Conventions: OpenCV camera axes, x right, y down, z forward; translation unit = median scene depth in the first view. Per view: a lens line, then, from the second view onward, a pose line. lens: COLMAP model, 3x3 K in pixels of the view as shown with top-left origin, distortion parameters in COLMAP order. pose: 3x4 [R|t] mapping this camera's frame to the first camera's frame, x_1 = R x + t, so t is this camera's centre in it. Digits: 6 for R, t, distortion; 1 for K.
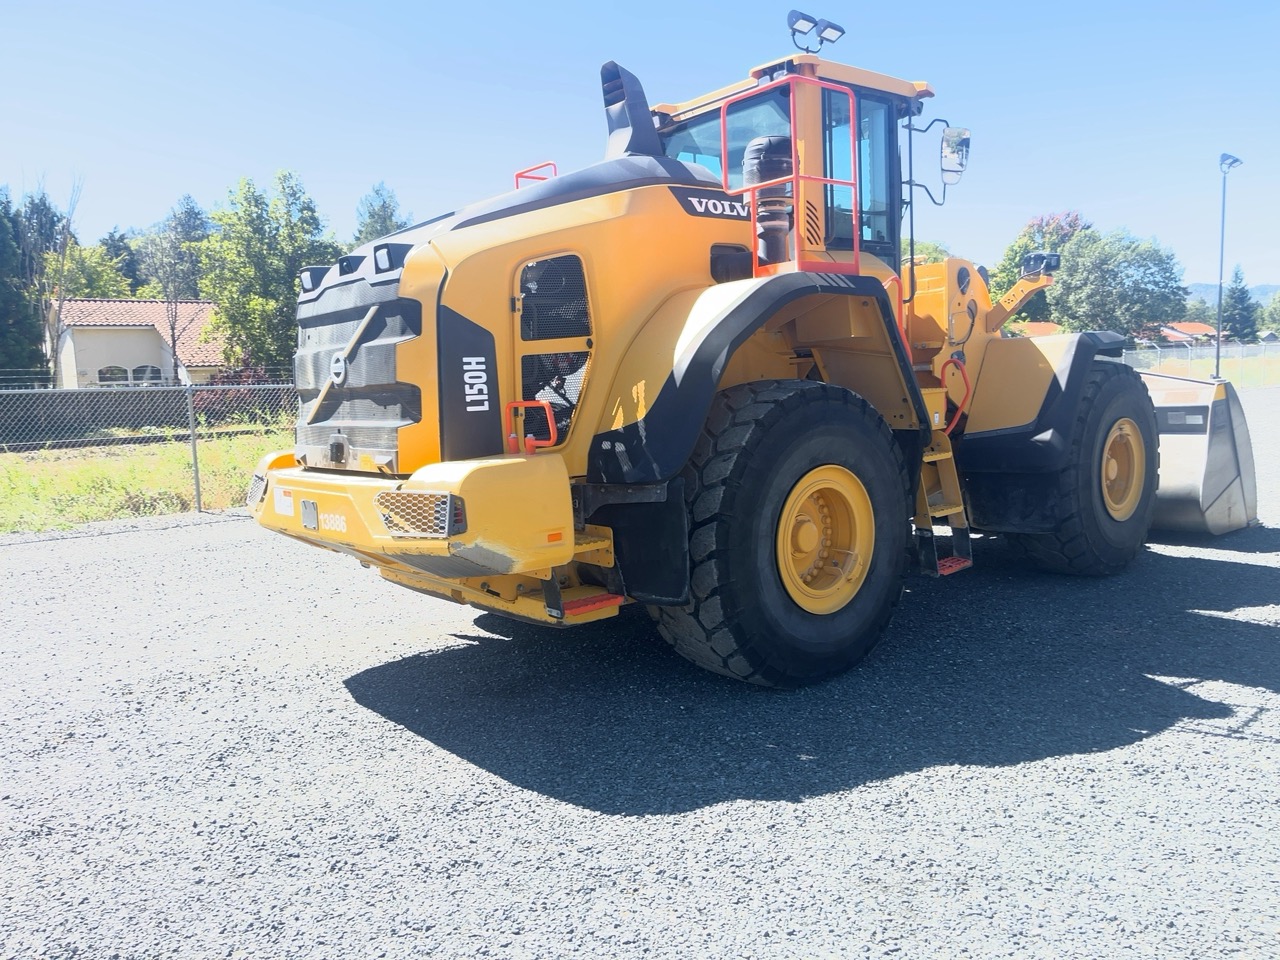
lens RADIAL K [[966.2, 0, 639.8], [0, 966.2, 485.9], [0, 0, 1]] dist [0.057210, -0.073822]
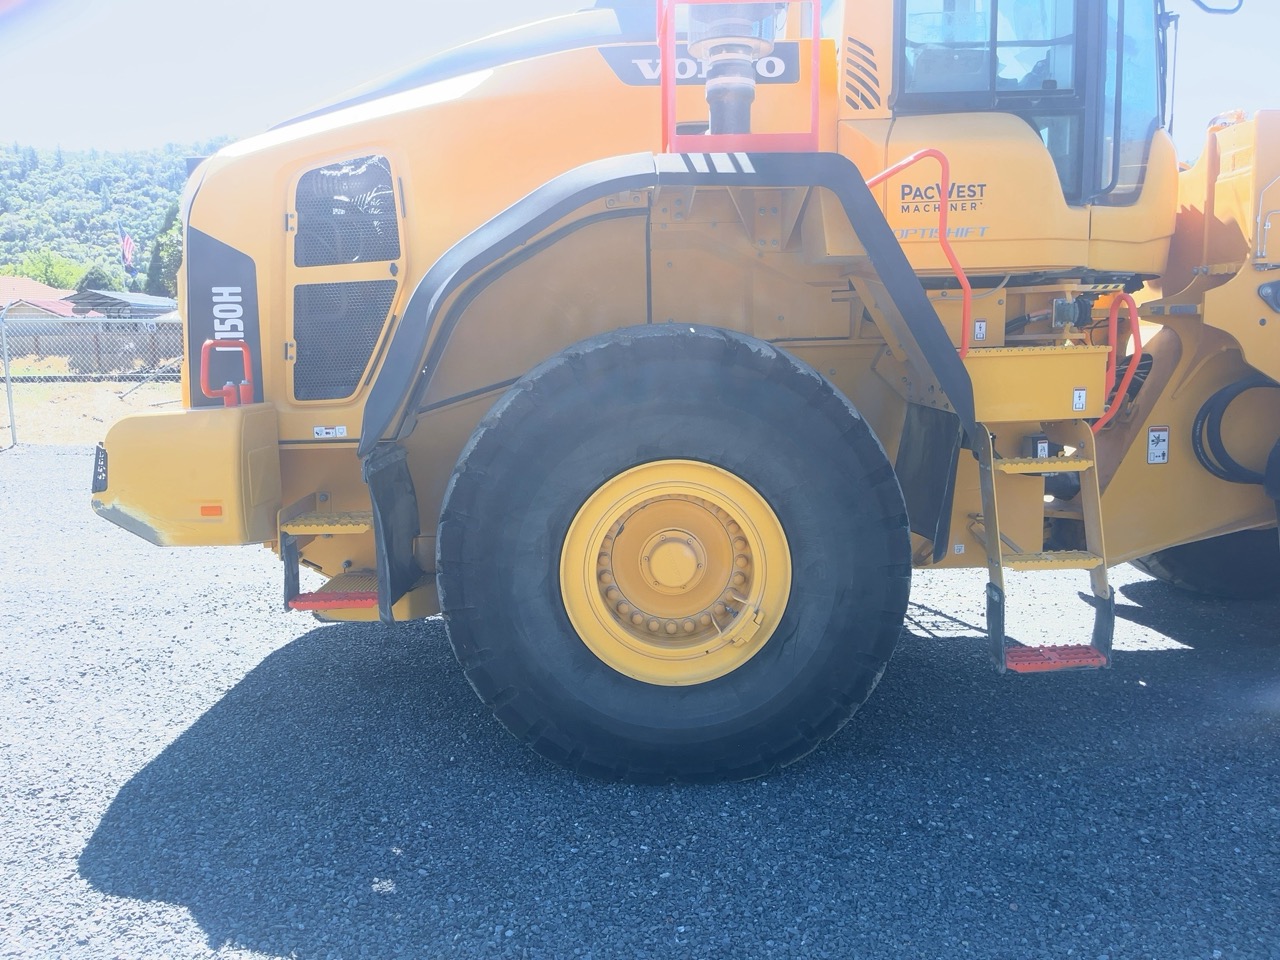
lens RADIAL K [[966.2, 0, 641.1], [0, 966.2, 481.8], [0, 0, 1]] dist [0.057210, -0.073822]
pose [[0.777191, 0.122746, -0.617177, 0.614235], [-0.086110, 0.992310, 0.088918, -0.066144], [0.623345, -0.015961, 0.781784, 0.519799]]
